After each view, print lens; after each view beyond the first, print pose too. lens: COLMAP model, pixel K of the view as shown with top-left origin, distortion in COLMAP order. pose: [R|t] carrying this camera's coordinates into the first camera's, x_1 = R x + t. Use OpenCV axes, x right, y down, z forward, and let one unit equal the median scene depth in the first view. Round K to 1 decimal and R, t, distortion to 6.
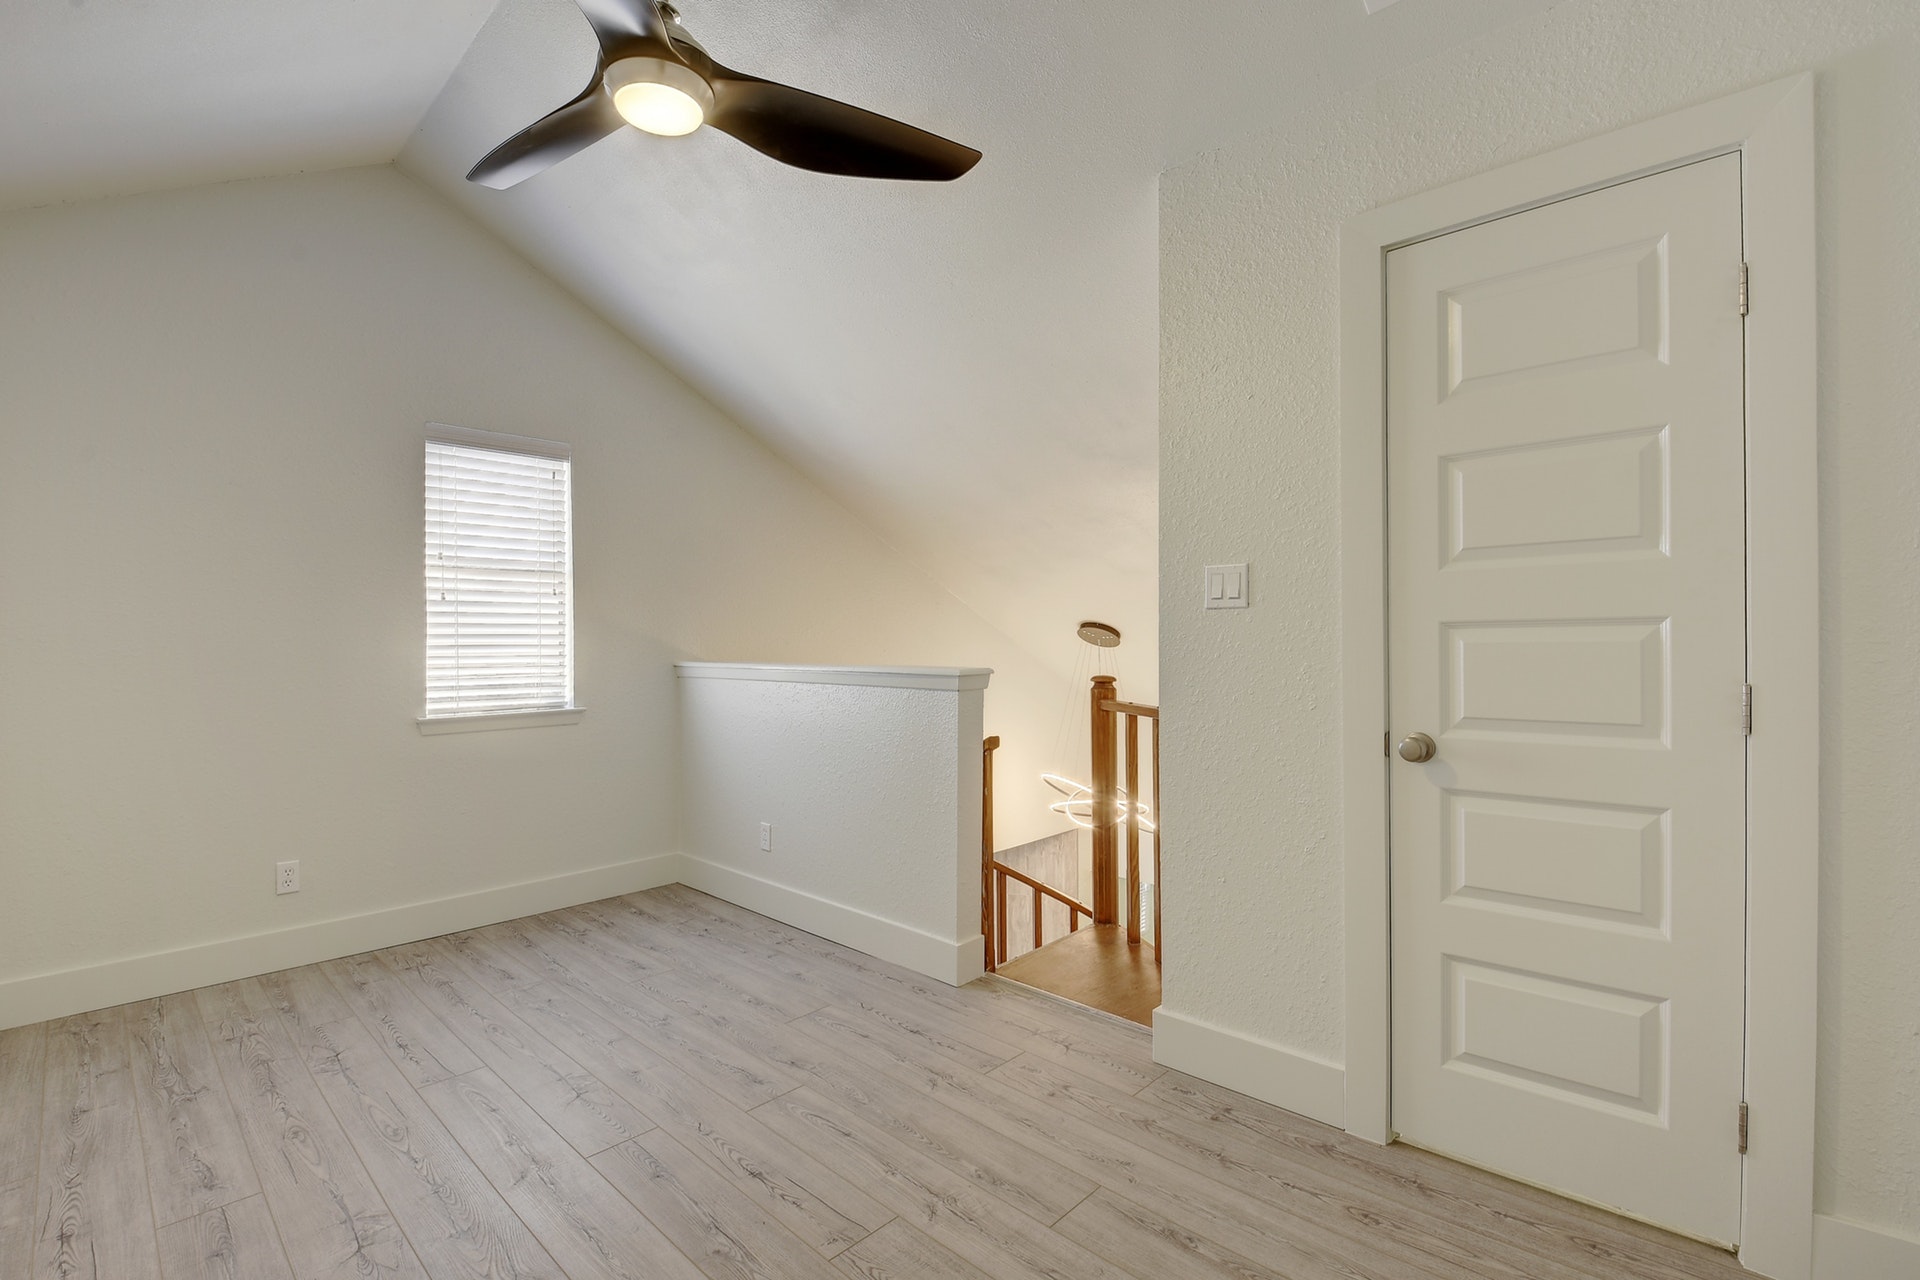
lens RADIAL K [[850.5, 0, 967.1], [0, 850.5, 645.0], [0, 0, 1]] dist [0.000926, -0.000724]
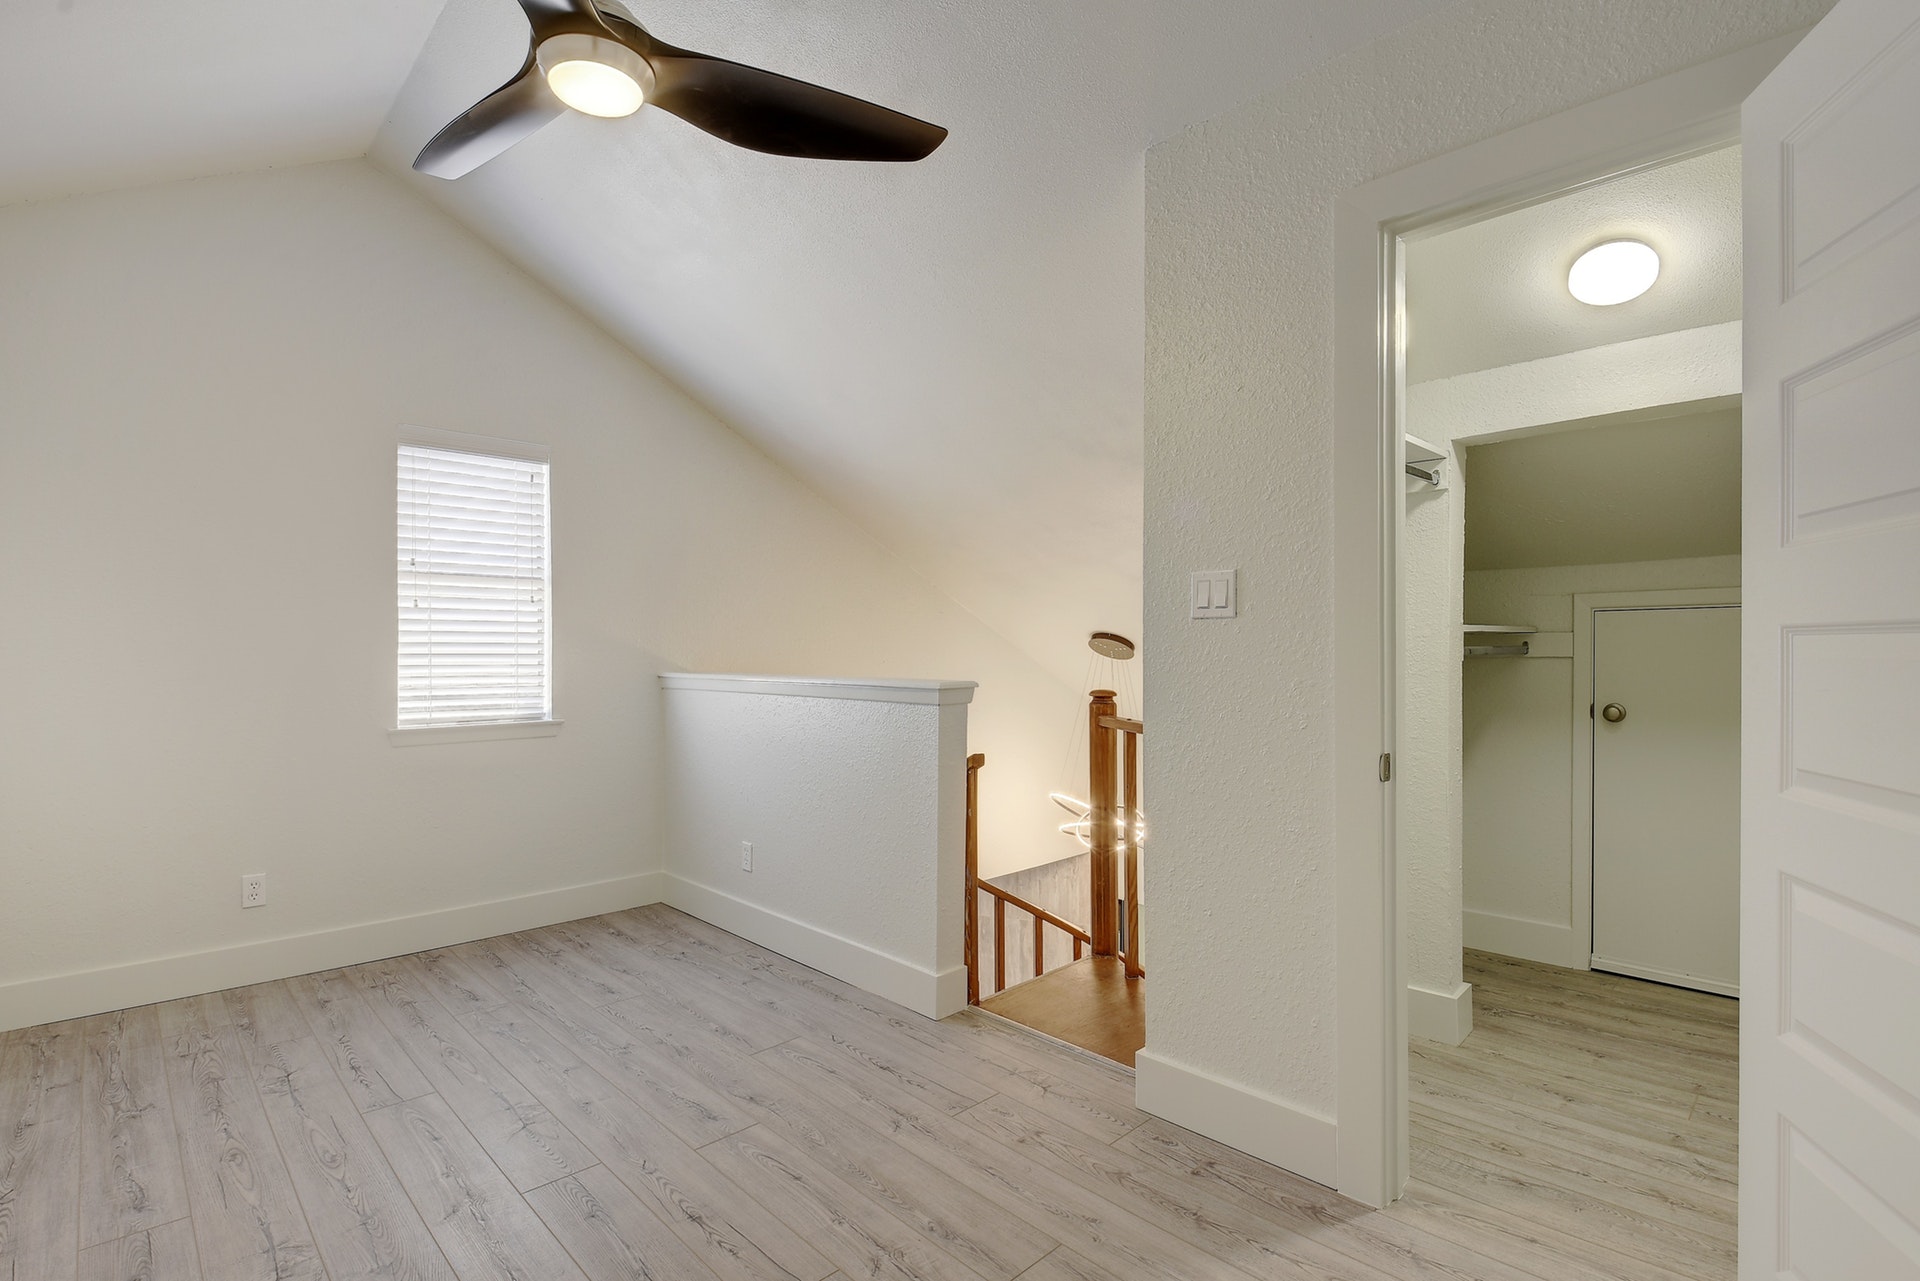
lens RADIAL K [[888.1, 0, 958.1], [0, 888.1, 654.7], [0, 0, 1]] dist [-0.001436, -0.004295]
pose [[0.998911, 0.005389, -0.046350, 0.057158], [-0.005449, 0.999984, -0.001167, -0.001032], [0.046343, 0.001418, 0.998925, 0.022063]]
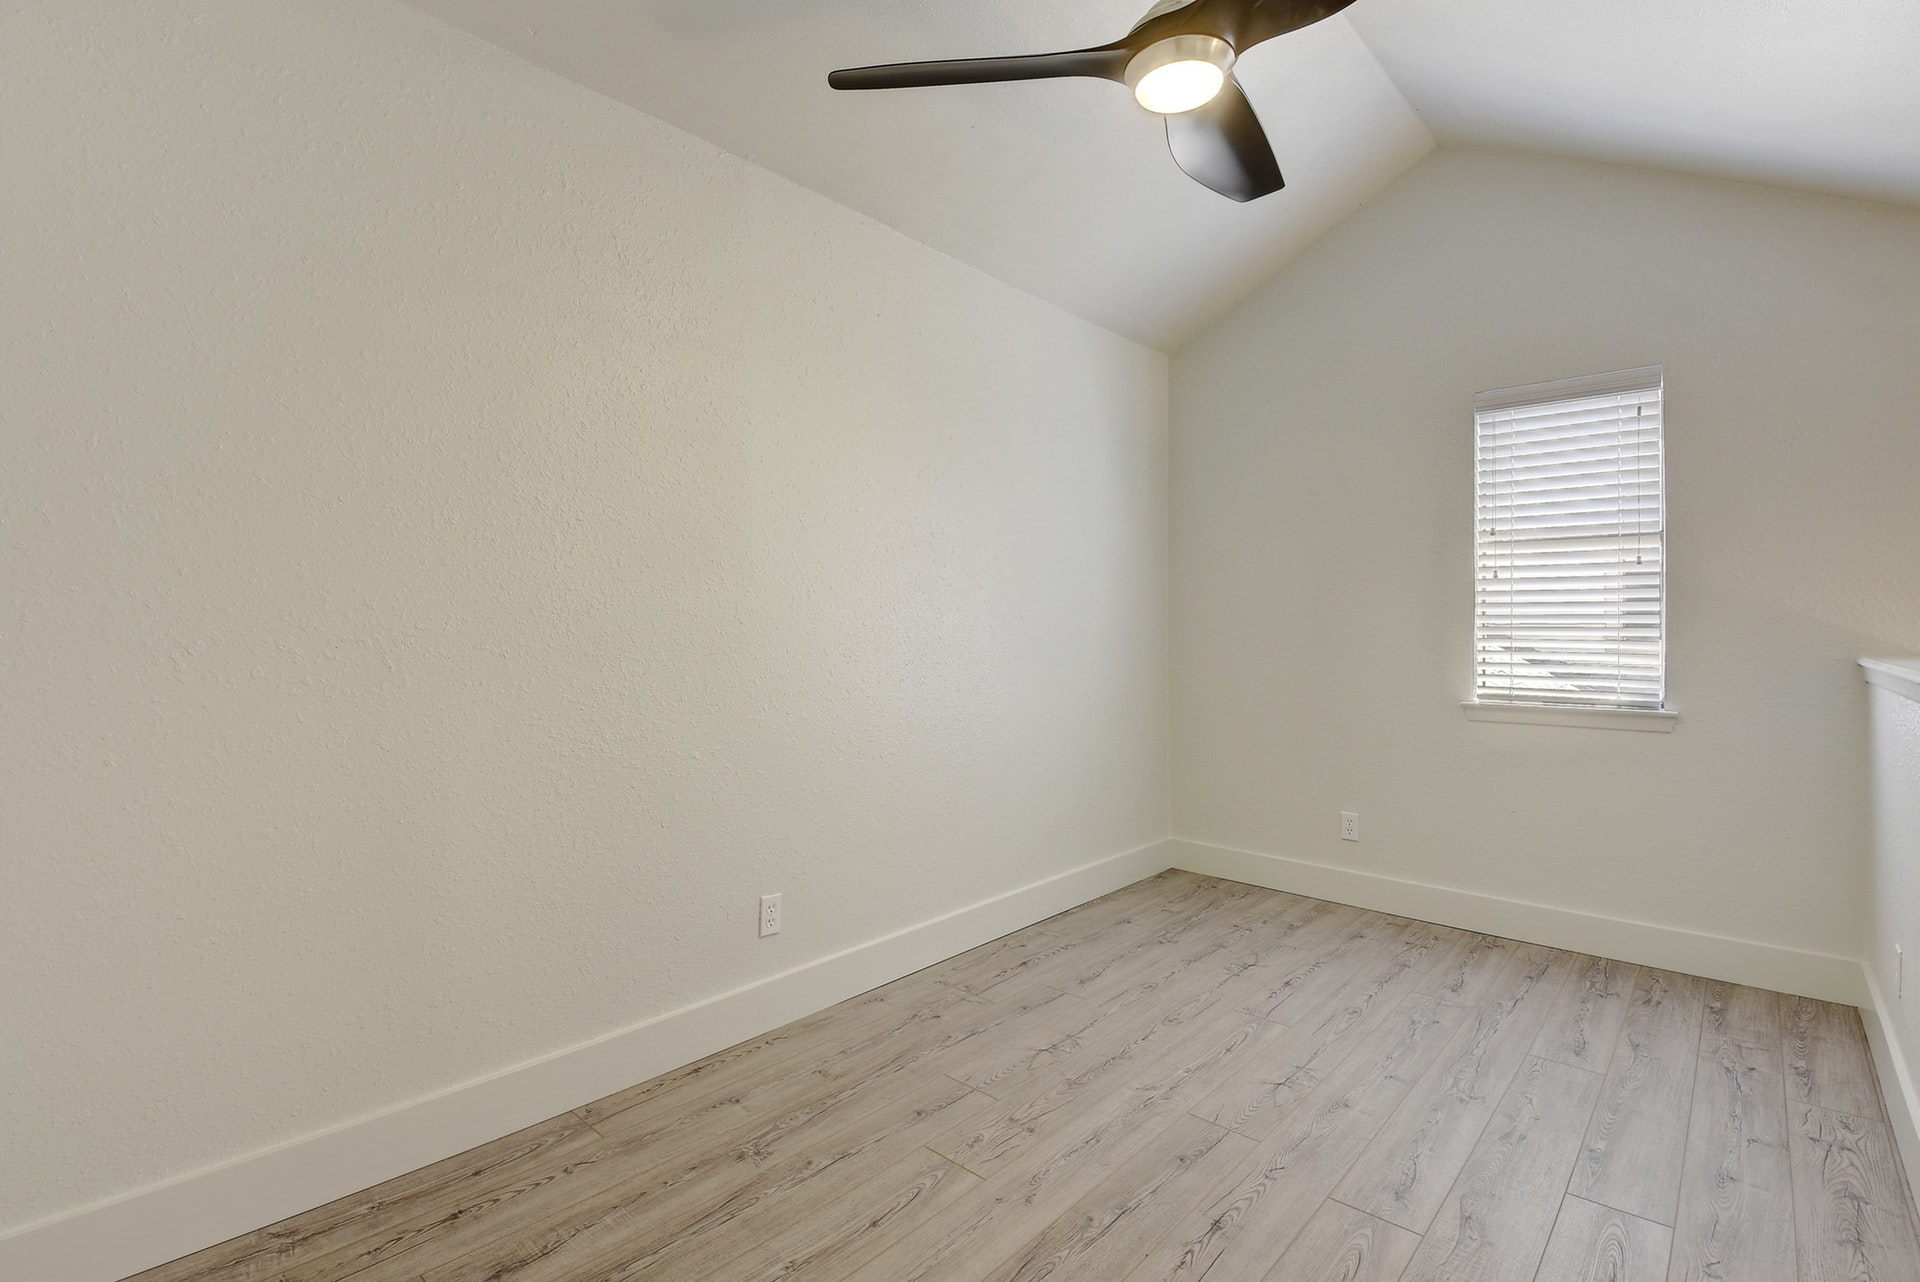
lens RADIAL K [[941.9, 0, 985.3], [0, 941.9, 641.4], [0, 0, 1]] dist [-0.002192, -0.007731]
pose [[0.028241, 0.025594, -0.999273, 0.475142], [-0.009199, 0.999636, 0.025343, -0.005363], [0.999559, 0.008477, 0.028466, 0.487248]]
